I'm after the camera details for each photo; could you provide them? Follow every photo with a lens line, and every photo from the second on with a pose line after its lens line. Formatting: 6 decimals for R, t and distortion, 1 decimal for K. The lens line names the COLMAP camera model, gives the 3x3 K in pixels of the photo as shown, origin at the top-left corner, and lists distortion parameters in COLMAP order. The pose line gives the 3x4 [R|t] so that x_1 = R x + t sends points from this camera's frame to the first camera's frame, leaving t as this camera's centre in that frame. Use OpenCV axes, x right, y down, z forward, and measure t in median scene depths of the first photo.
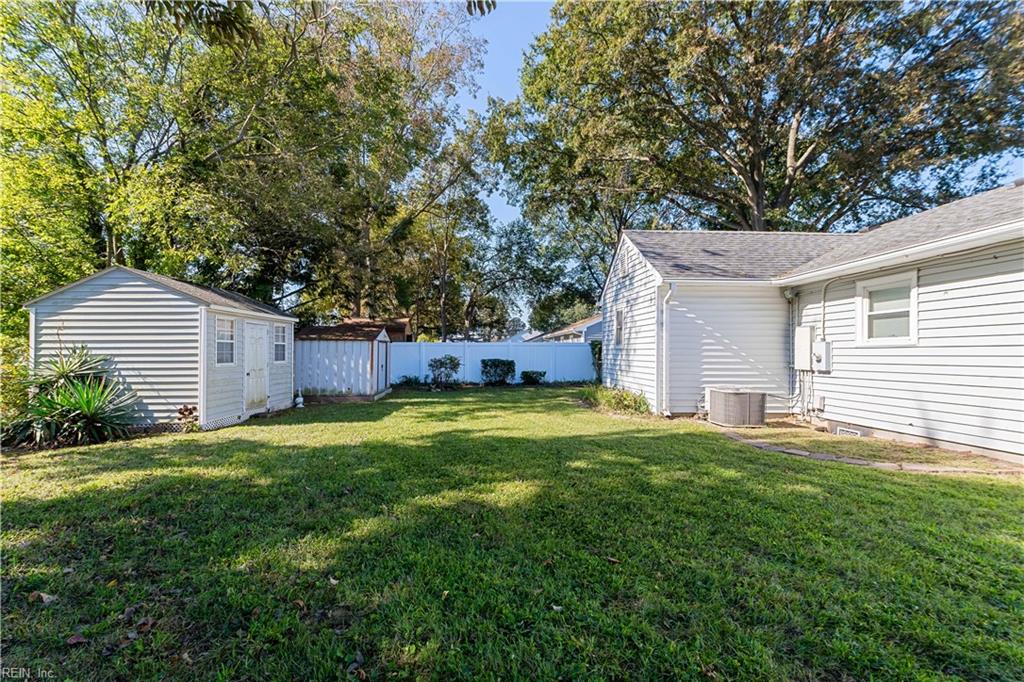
lens RADIAL K [[466.2, 0, 509.2], [0, 466.2, 343.7], [0, 0, 1]] dist [0.011238, 0.008600]
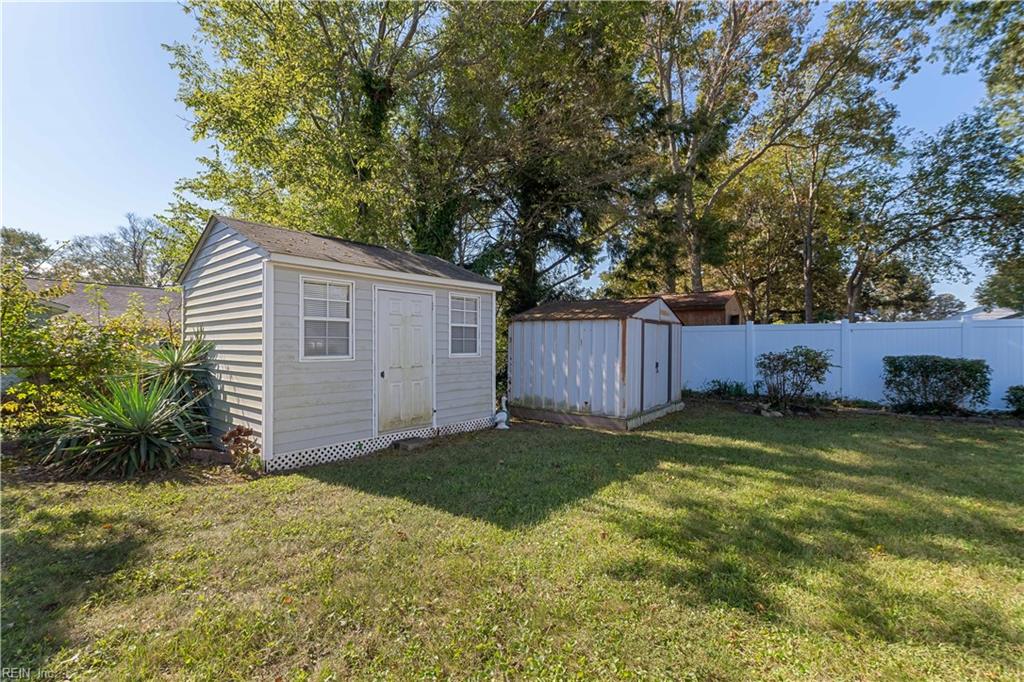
lens RADIAL K [[466.2, 0, 509.2], [0, 466.2, 343.7], [0, 0, 1]] dist [0.011238, 0.008600]
pose [[0.750046, -0.002662, -0.661380, -0.017584], [0.010943, 0.999905, 0.008386, 0.007918], [0.661295, -0.013528, 0.750004, 0.238361]]
